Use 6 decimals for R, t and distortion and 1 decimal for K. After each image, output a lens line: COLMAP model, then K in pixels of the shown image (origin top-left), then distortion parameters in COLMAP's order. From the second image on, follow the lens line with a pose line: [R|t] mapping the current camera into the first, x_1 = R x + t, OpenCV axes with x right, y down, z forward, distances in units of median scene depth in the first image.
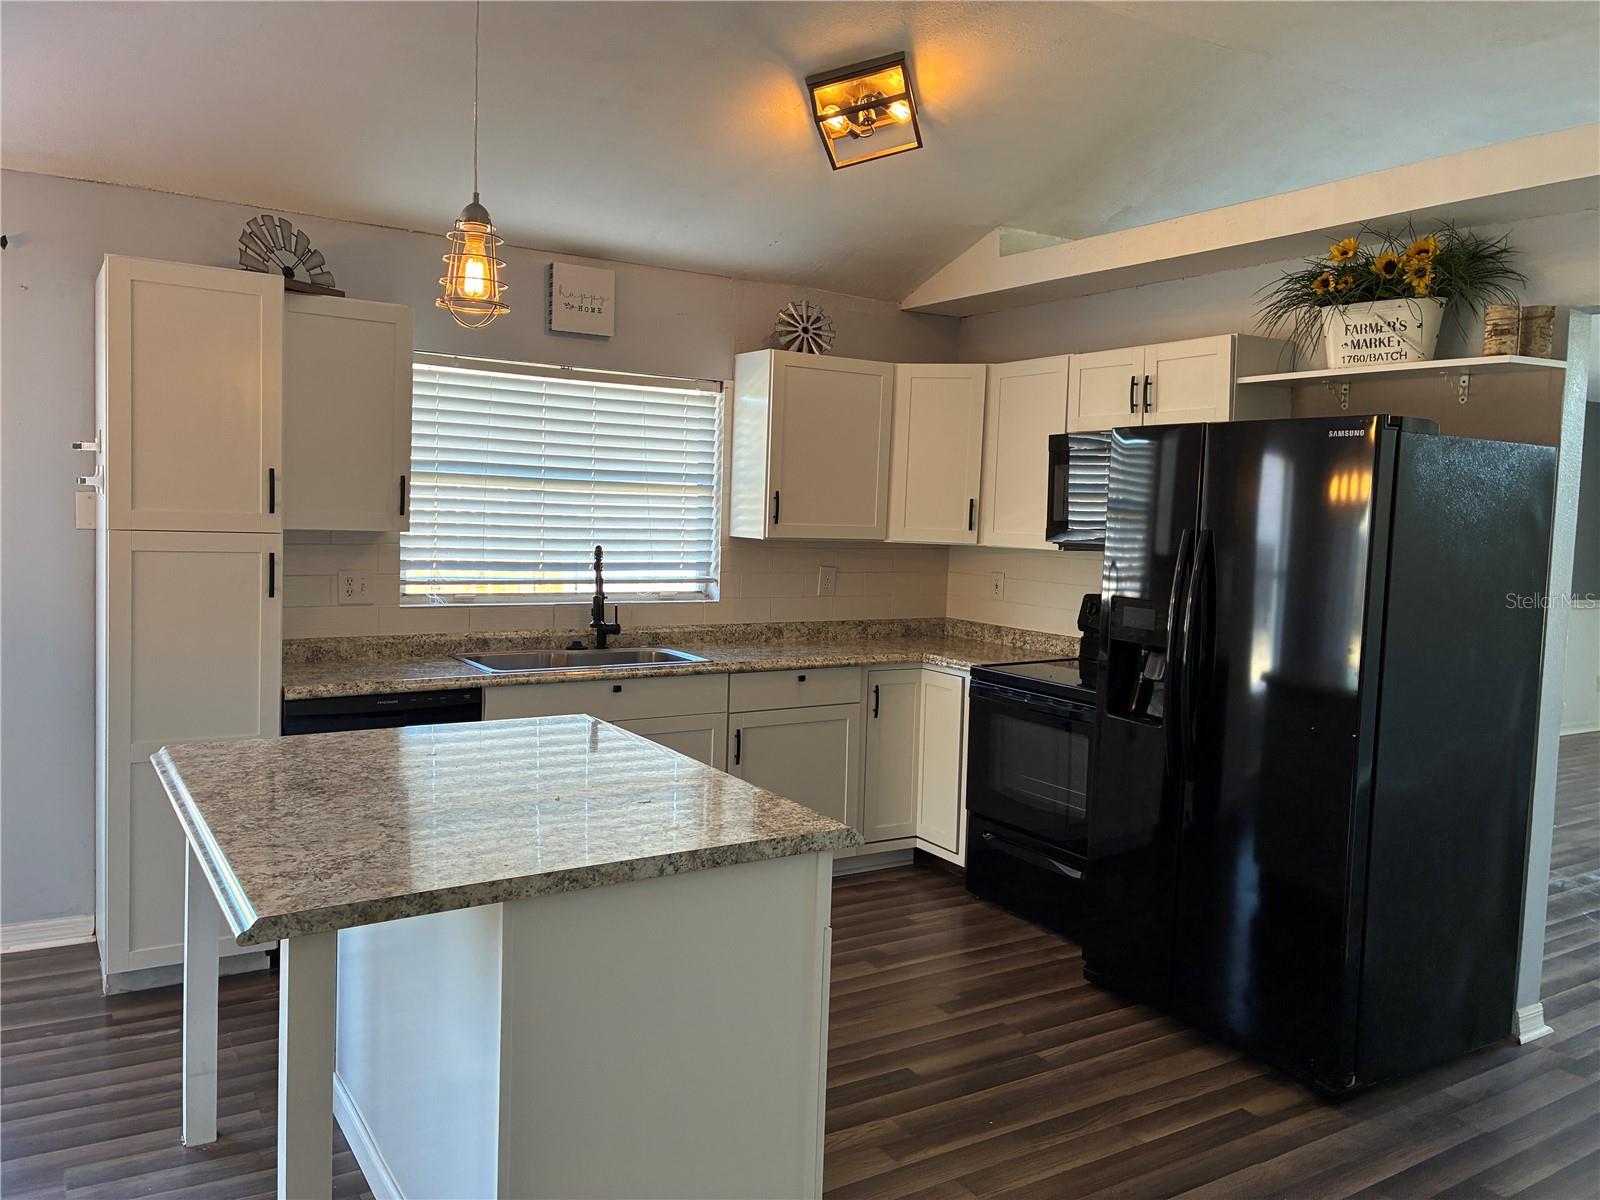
lens RADIAL K [[1222.3, 0, 804.8], [0, 1222.3, 590.4], [0, 0, 1]] dist [0.049000, -0.052655]
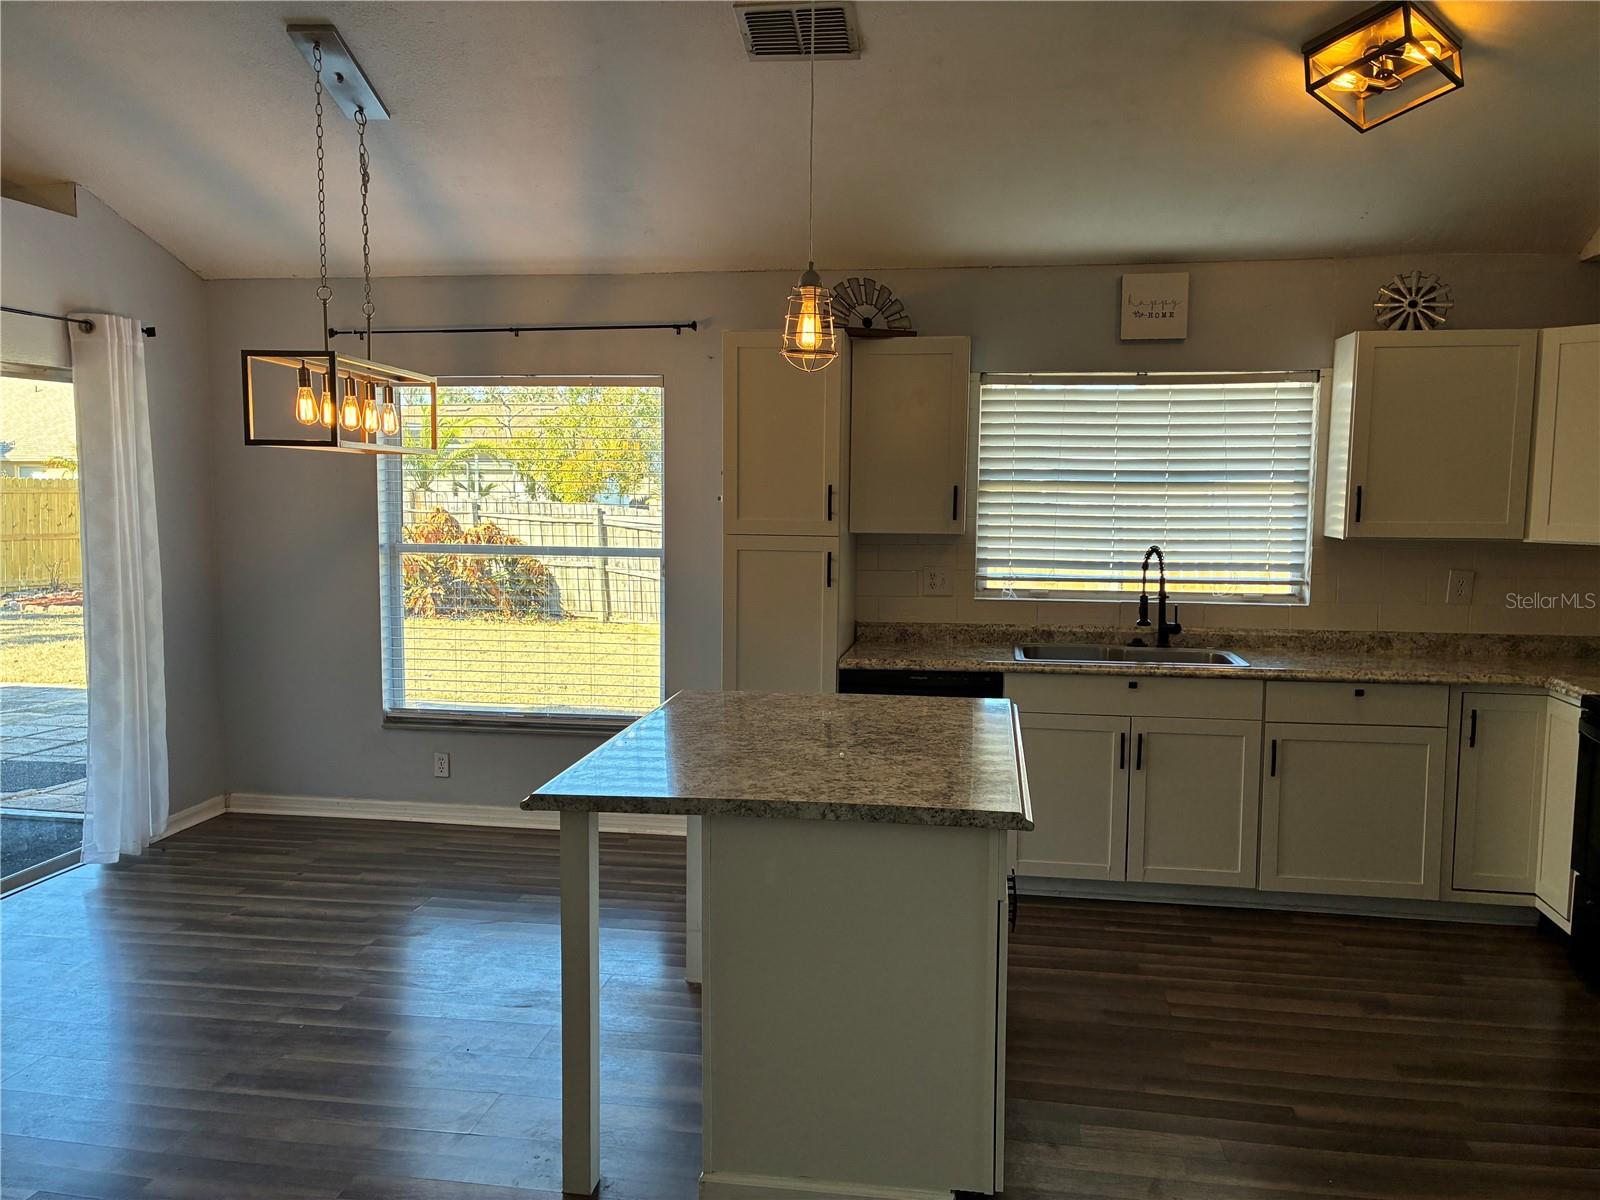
lens RADIAL K [[1222.3, 0, 795.4], [0, 1222.3, 612.5], [0, 0, 1]] dist [0.049000, -0.052655]
pose [[0.743820, 0.040480, -0.667153, 0.293552], [-0.027848, 0.999175, 0.029577, -0.003143], [0.667799, -0.003421, 0.744334, 0.035688]]
